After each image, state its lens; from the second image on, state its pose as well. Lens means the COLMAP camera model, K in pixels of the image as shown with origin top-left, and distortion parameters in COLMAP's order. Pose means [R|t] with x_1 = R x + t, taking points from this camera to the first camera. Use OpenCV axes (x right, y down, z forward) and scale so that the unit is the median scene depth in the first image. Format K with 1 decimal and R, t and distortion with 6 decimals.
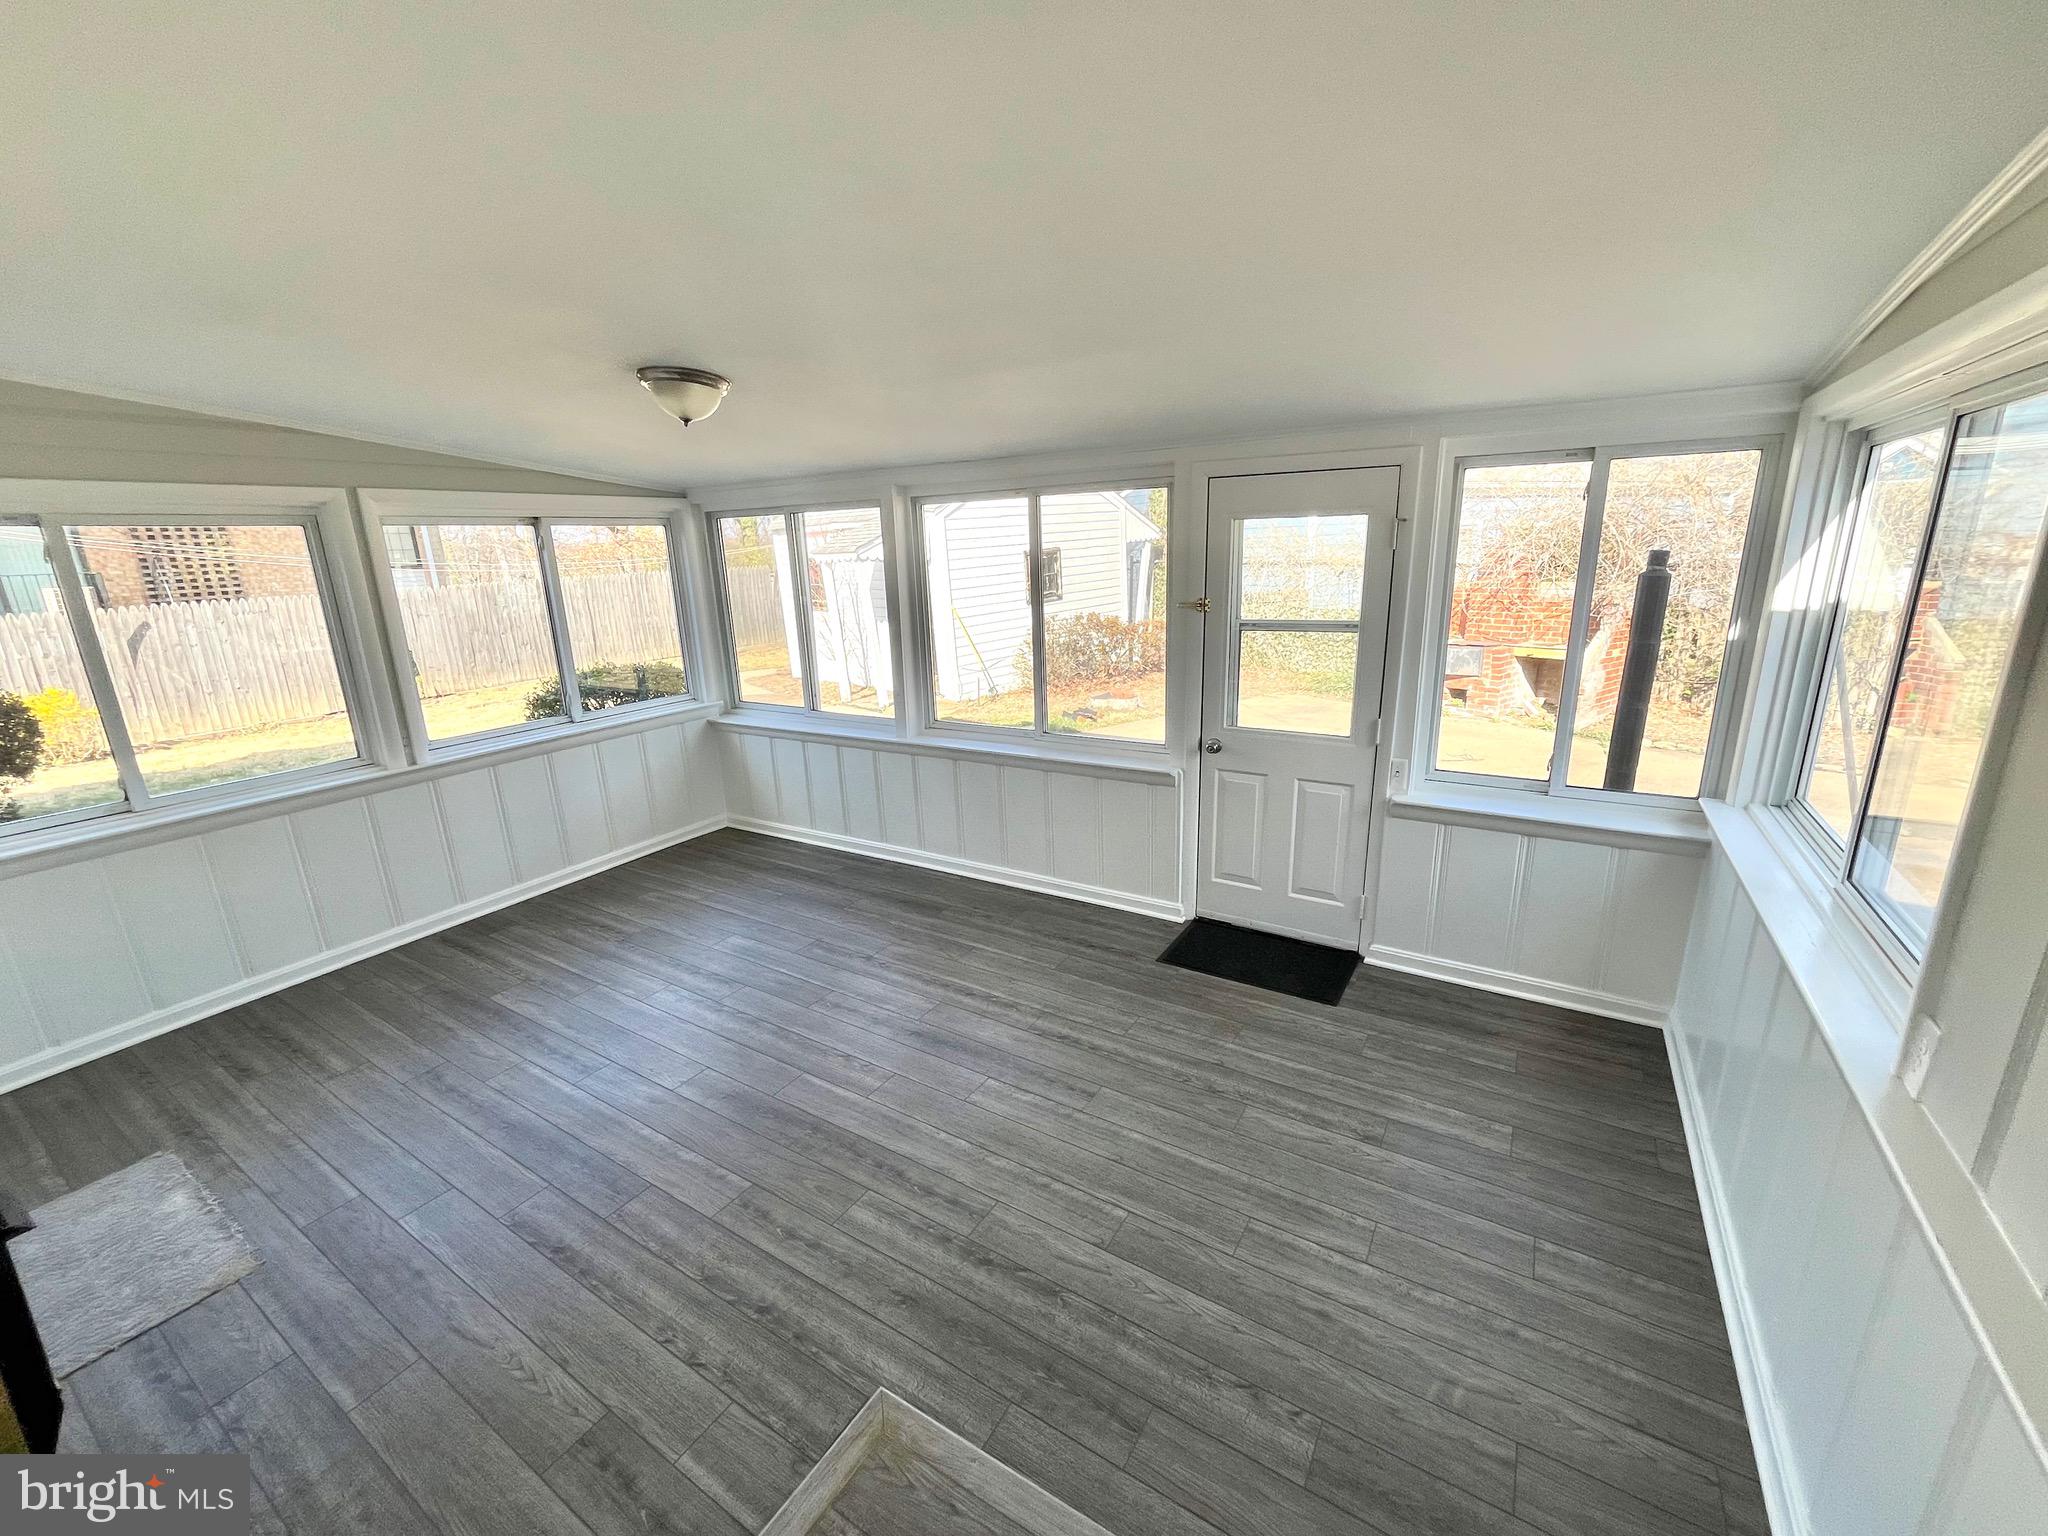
lens RADIAL K [[827.0, 0, 1024.5], [0, 827.0, 762.9], [0, 0, 1]] dist [-0.001229, -0.000440]
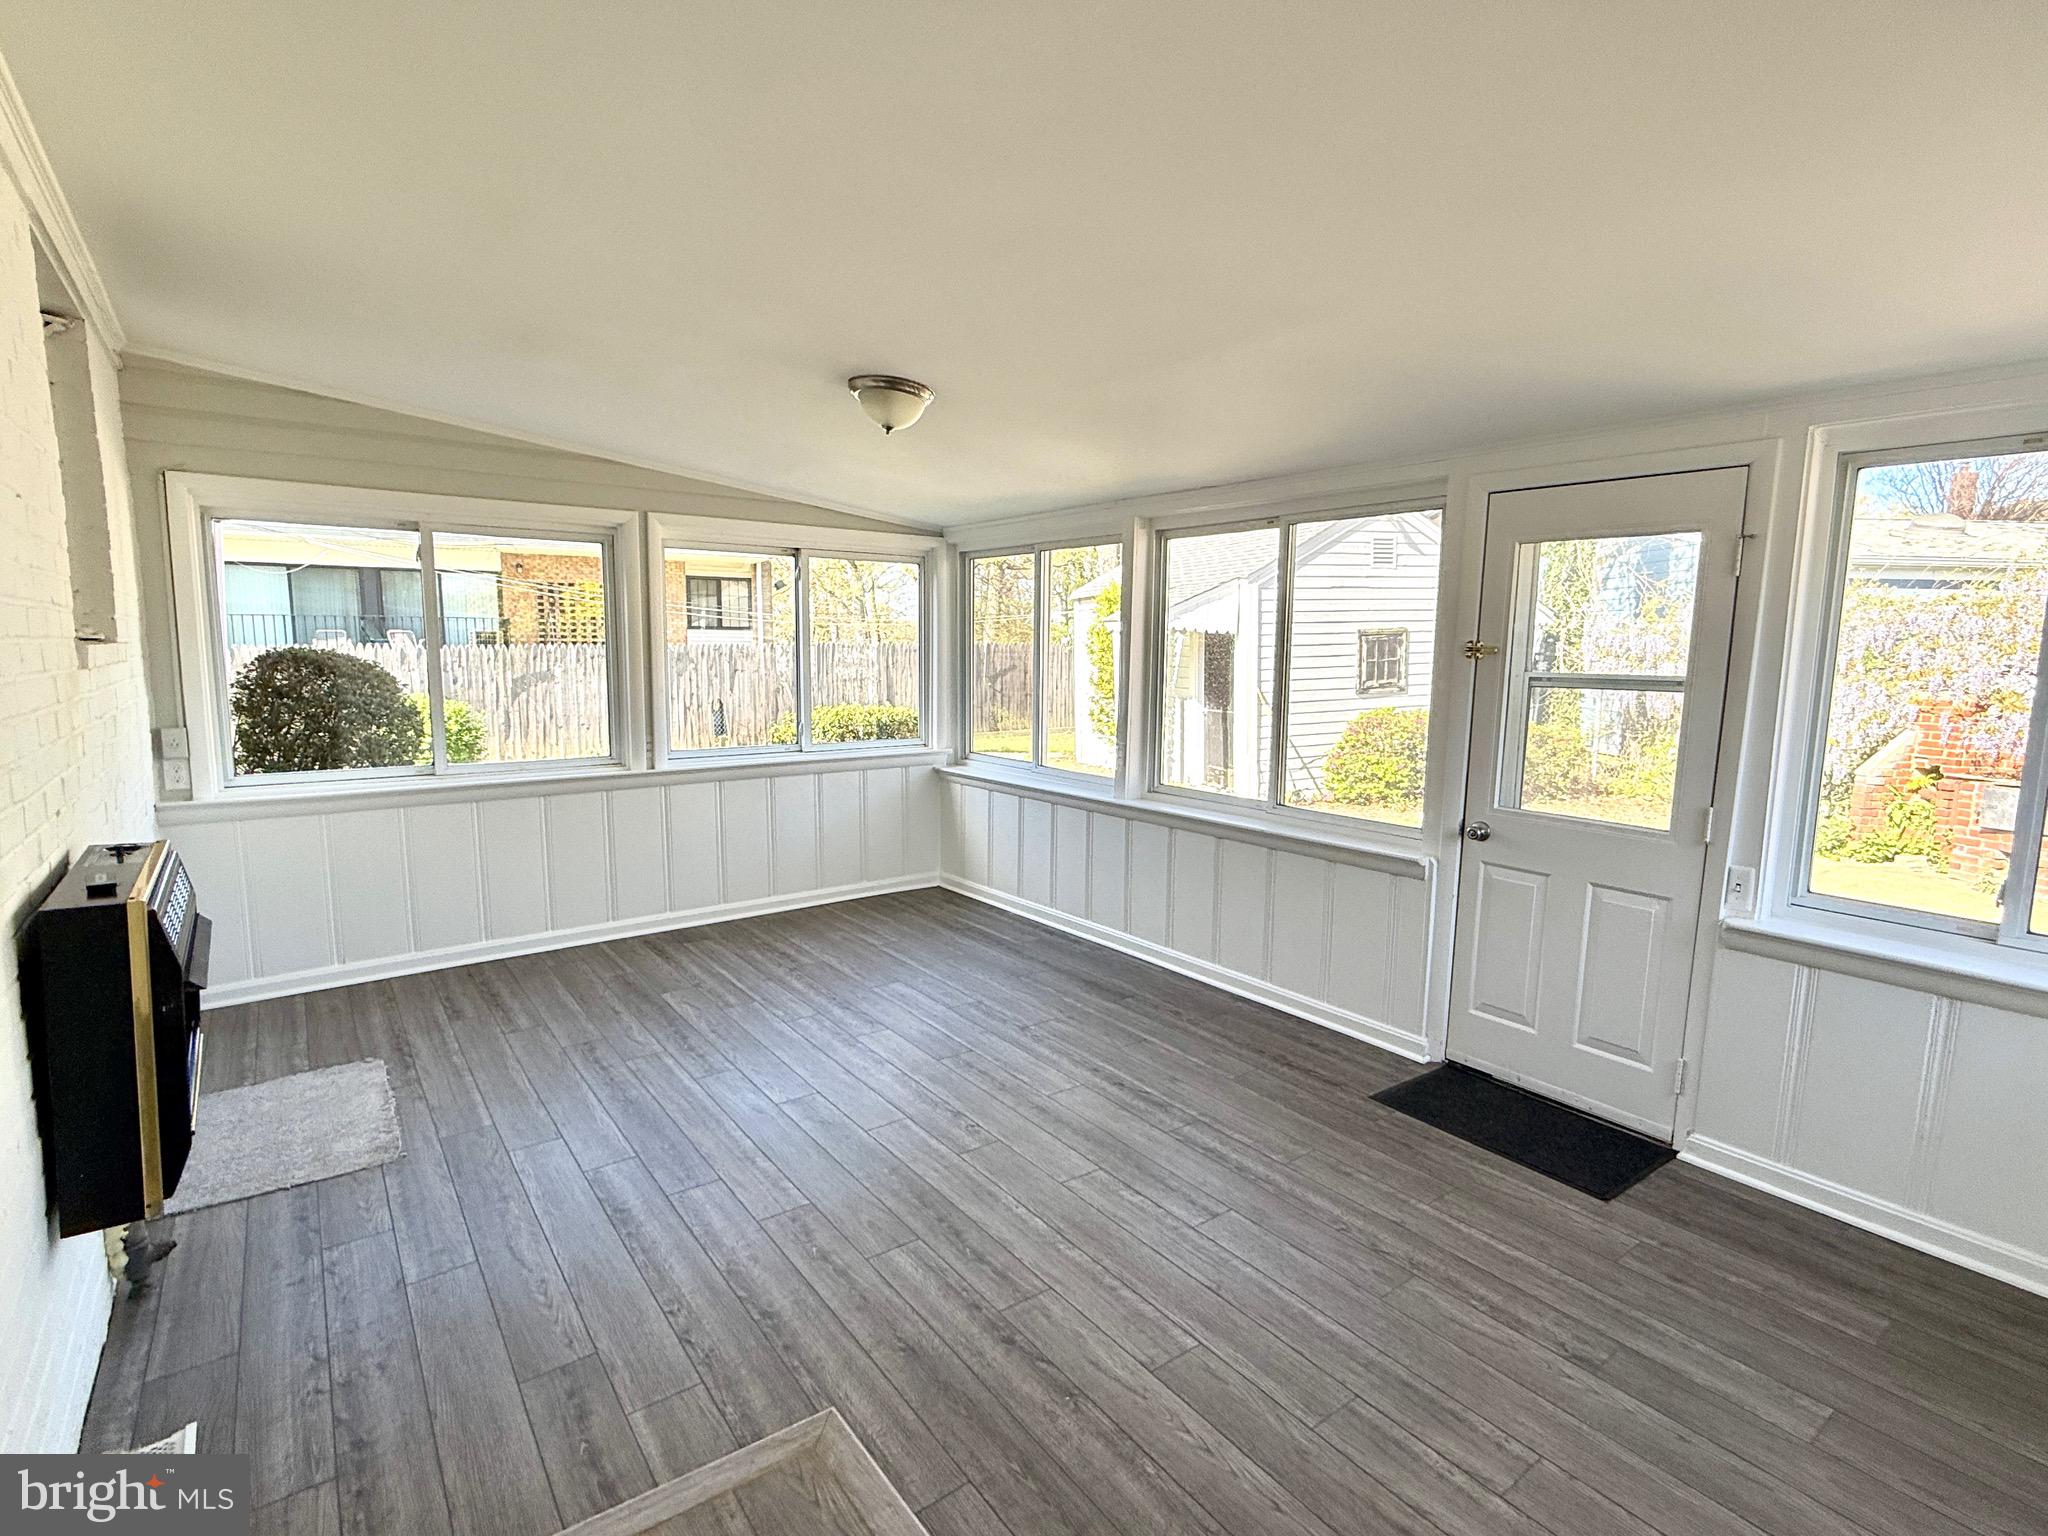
lens RADIAL K [[993.1, 0, 1024.0], [0, 993.1, 768.0], [0, 0, 1]] dist [0.000970, 0.000078]
pose [[0.931387, 0.088575, -0.353090, 0.171661], [-0.132921, 0.985724, -0.103346, 0.080916], [0.338895, 0.143188, 0.929864, -0.013554]]
